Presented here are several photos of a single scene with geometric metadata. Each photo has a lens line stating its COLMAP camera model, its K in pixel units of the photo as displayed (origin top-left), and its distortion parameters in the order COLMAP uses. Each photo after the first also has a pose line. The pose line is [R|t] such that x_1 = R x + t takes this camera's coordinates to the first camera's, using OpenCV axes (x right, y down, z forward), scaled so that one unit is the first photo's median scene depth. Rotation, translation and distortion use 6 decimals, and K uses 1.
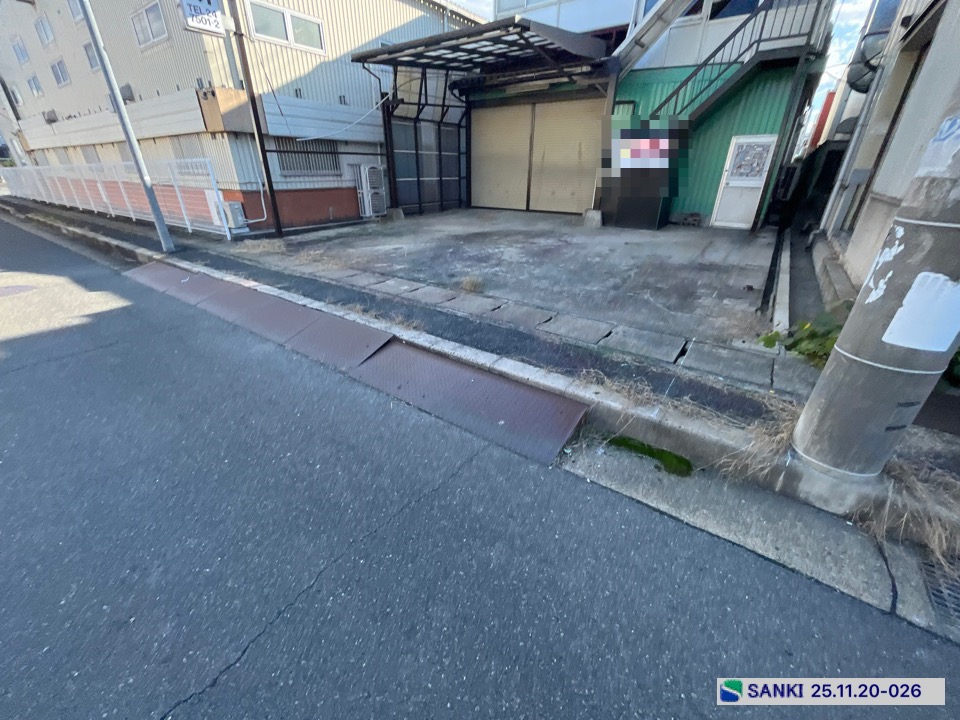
lens RADIAL K [[398.5, 0, 478.5], [0, 398.5, 348.8], [0, 0, 1]] dist [-0.003300, -0.000022]
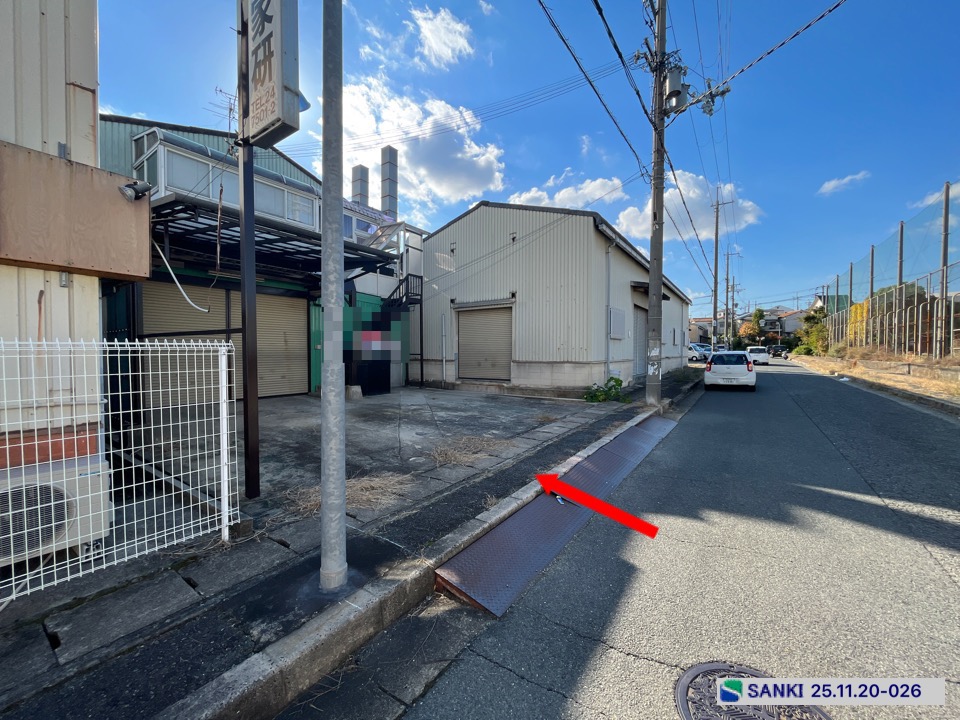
lens RADIAL K [[383.7, 0, 476.5], [0, 383.7, 361.4], [0, 0, 1]] dist [-0.007029, -0.000159]
pose [[-0.021971, -0.030878, 0.999282, -1.079273], [0.412406, 0.910241, 0.037194, -0.372881], [-0.910735, 0.412927, -0.007264, 0.781552]]
